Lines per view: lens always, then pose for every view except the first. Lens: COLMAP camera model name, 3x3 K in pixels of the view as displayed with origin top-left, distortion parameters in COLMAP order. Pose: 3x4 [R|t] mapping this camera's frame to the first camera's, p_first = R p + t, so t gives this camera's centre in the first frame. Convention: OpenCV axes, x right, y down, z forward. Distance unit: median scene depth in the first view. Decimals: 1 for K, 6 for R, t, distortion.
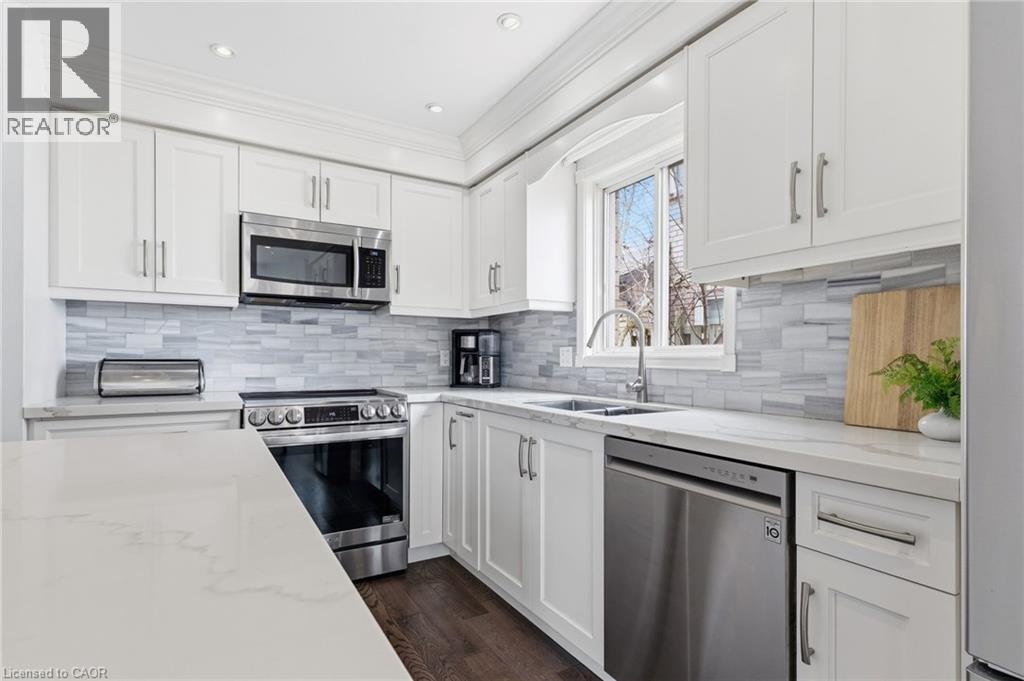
lens RADIAL K [[501.4, 0, 513.9], [0, 501.4, 349.8], [0, 0, 1]] dist [-0.002377, 0.000346]
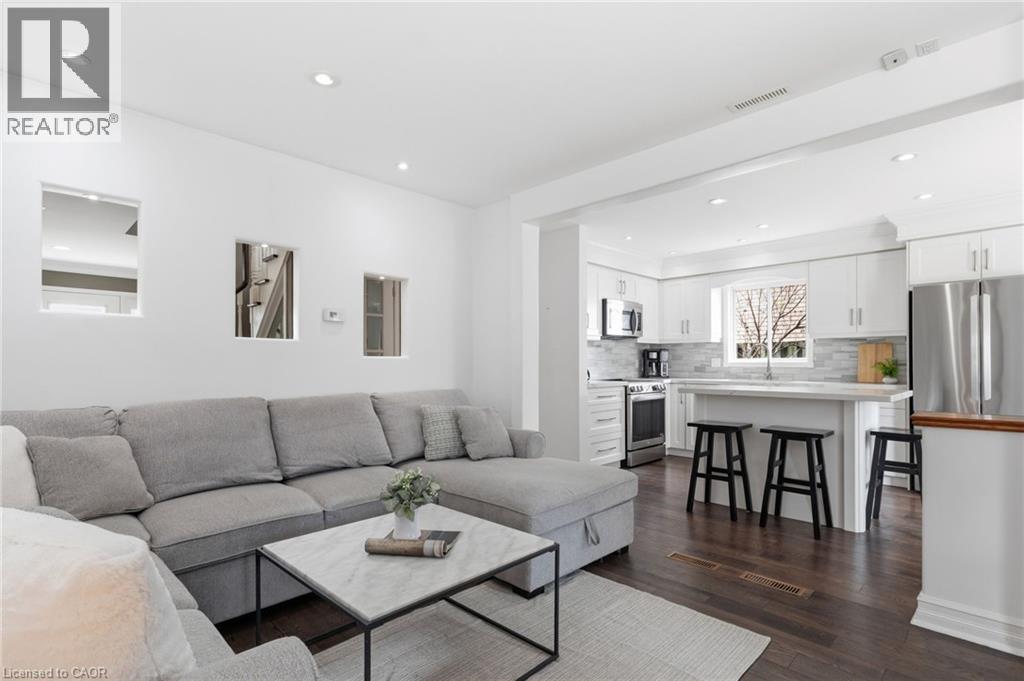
lens RADIAL K [[501.4, 0, 486.0], [0, 501.4, 357.5], [0, 0, 1]] dist [-0.002377, 0.000346]
pose [[0.975352, -0.001073, 0.220652, -1.441723], [-0.000563, 0.999973, 0.007353, -0.025206], [-0.220654, -0.007296, 0.975325, -0.991927]]
